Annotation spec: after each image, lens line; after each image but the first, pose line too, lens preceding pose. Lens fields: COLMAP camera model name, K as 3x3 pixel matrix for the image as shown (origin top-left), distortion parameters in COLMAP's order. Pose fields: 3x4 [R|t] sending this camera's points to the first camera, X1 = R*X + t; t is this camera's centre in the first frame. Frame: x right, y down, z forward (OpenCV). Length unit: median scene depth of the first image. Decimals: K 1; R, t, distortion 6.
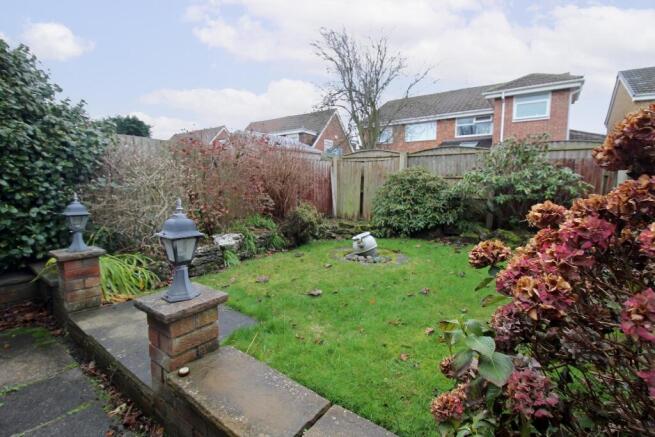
lens RADIAL K [[302.6, 0, 330.6], [0, 302.6, 213.9], [0, 0, 1]] dist [-0.004562, -0.001458]
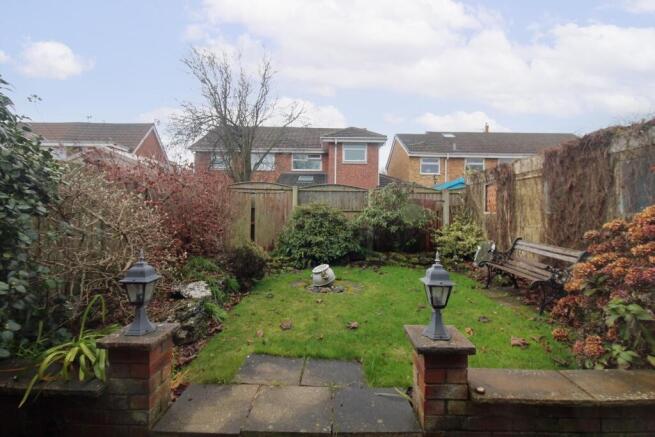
lens RADIAL K [[302.6, 0, 333.2], [0, 302.6, 217.7], [0, 0, 1]] dist [-0.004562, -0.001458]
pose [[0.821856, -0.009534, 0.569615, -0.246045], [0.051585, 0.996998, -0.057741, -0.022597], [-0.567355, 0.076838, 0.819881, 0.041696]]
